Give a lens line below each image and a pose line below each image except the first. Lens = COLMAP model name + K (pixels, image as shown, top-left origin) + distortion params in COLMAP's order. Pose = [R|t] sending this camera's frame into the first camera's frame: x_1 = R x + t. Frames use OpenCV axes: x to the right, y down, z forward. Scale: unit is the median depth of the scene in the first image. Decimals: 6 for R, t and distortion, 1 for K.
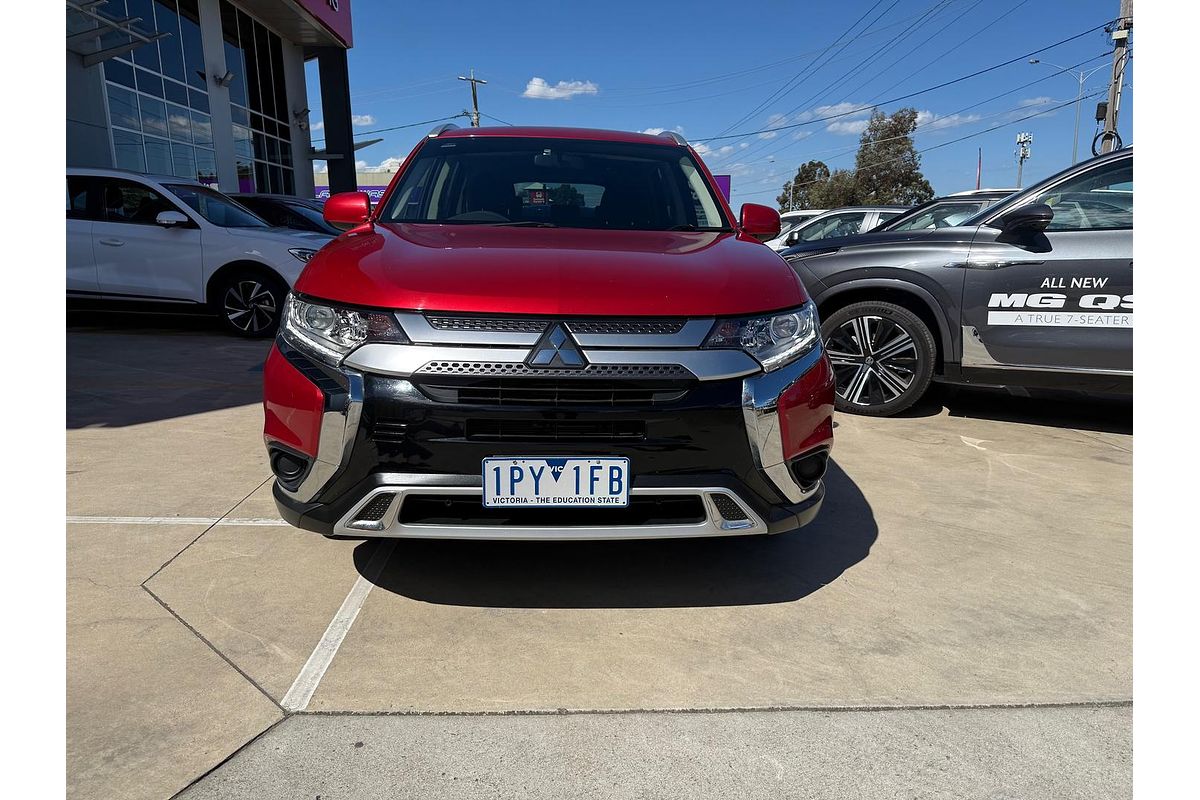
lens RADIAL K [[756.5, 0, 594.8], [0, 756.5, 396.7], [0, 0, 1]] dist [0.004785, -0.012298]
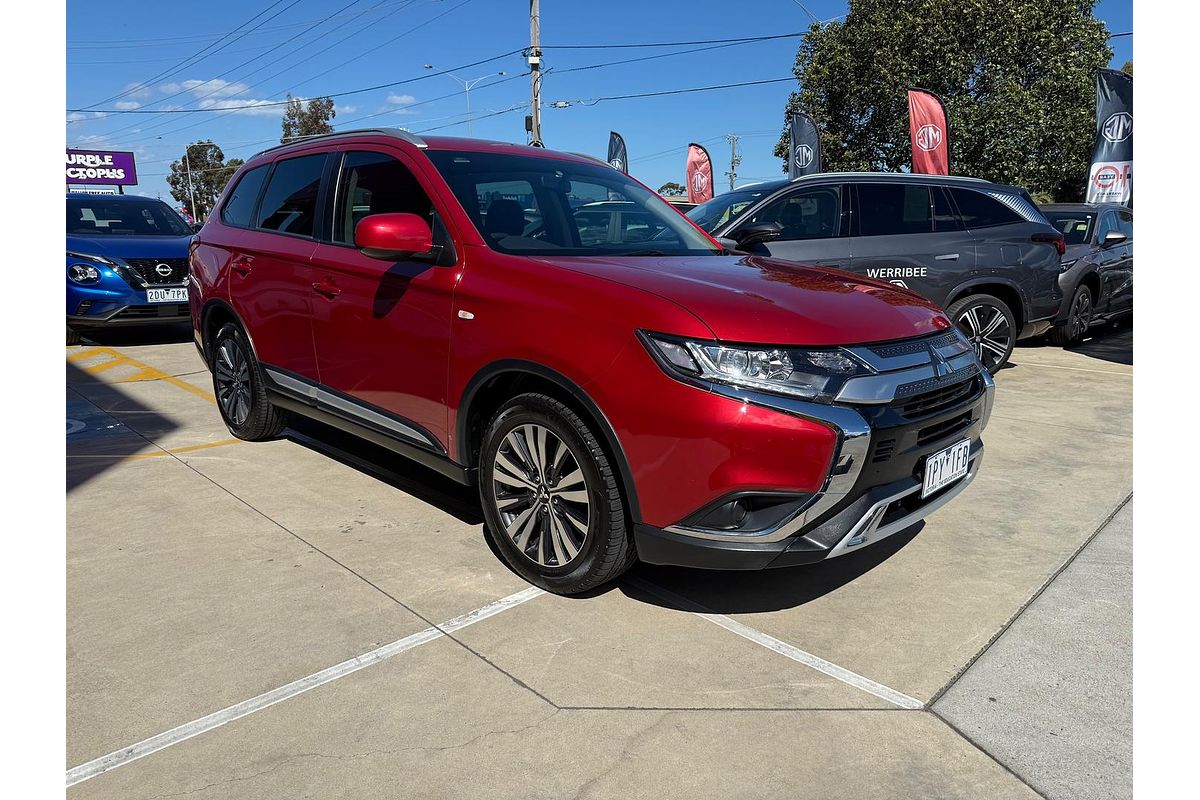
lens RADIAL K [[756.5, 0, 596.1], [0, 756.5, 408.4], [0, 0, 1]] dist [0.004785, -0.012298]
pose [[0.736736, -0.157348, 0.657618, -1.123931], [0.136192, 0.987147, 0.083617, -0.146579], [-0.662323, 0.027958, 0.748696, 0.363867]]
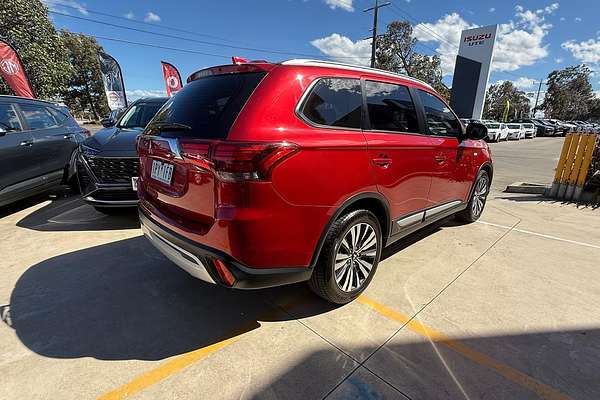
lens RADIAL K [[263.2, 0, 299.8], [0, 263.2, 201.4], [0, 0, 1]] dist [-0.001696, -0.000181]
pose [[-0.684647, -0.224440, 0.693459, -0.871707], [0.153253, 0.885815, 0.438002, -0.478291], [-0.712581, 0.406152, -0.572074, 1.807072]]
